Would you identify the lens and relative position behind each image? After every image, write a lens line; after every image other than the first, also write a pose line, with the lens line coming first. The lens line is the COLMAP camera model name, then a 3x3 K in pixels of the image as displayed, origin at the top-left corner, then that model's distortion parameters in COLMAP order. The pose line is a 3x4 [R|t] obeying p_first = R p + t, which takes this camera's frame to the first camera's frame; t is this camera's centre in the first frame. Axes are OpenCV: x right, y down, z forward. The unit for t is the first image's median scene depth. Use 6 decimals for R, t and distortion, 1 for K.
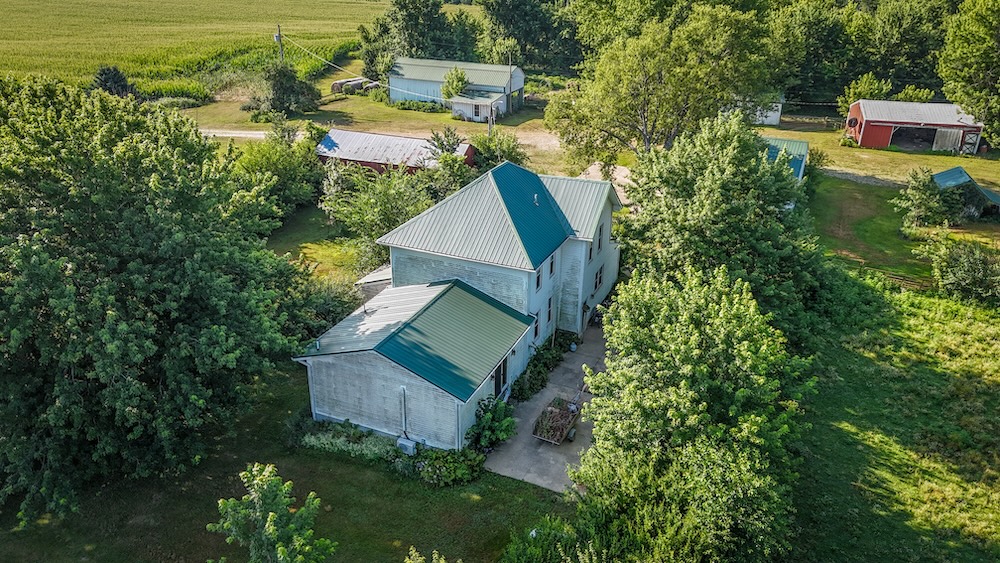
lens RADIAL K [[742.9, 0, 500.0], [0, 742.9, 281.5], [0, 0, 1]] dist [0.055831, -0.005643]
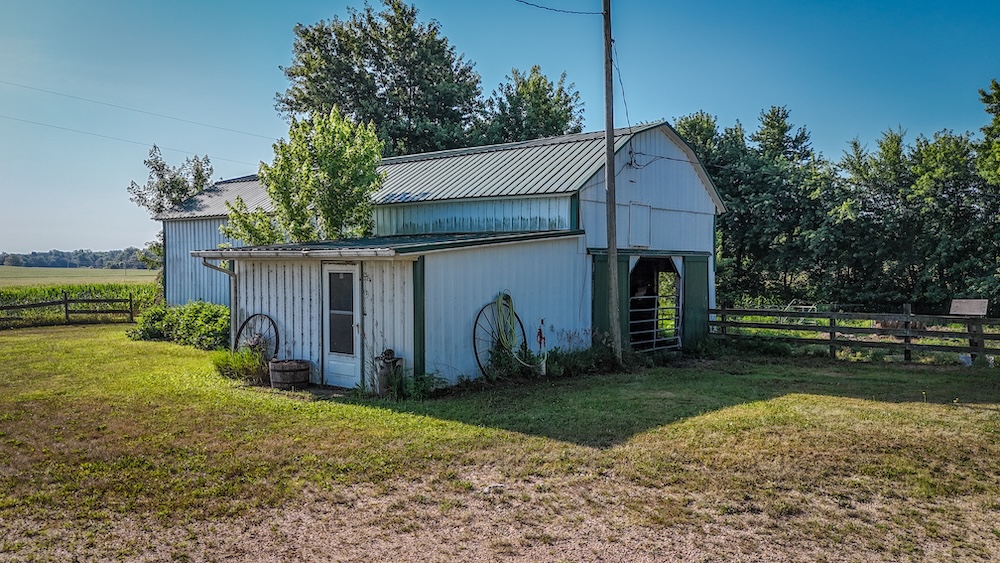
lens RADIAL K [[742.9, 0, 500.0], [0, 742.9, 281.5], [0, 0, 1]] dist [0.055831, -0.005643]
pose [[0.955629, 0.004339, -0.294540, 0.041953], [-0.112044, 0.930092, -0.349822, -0.186660], [0.272431, 0.367302, 0.889309, 0.871160]]
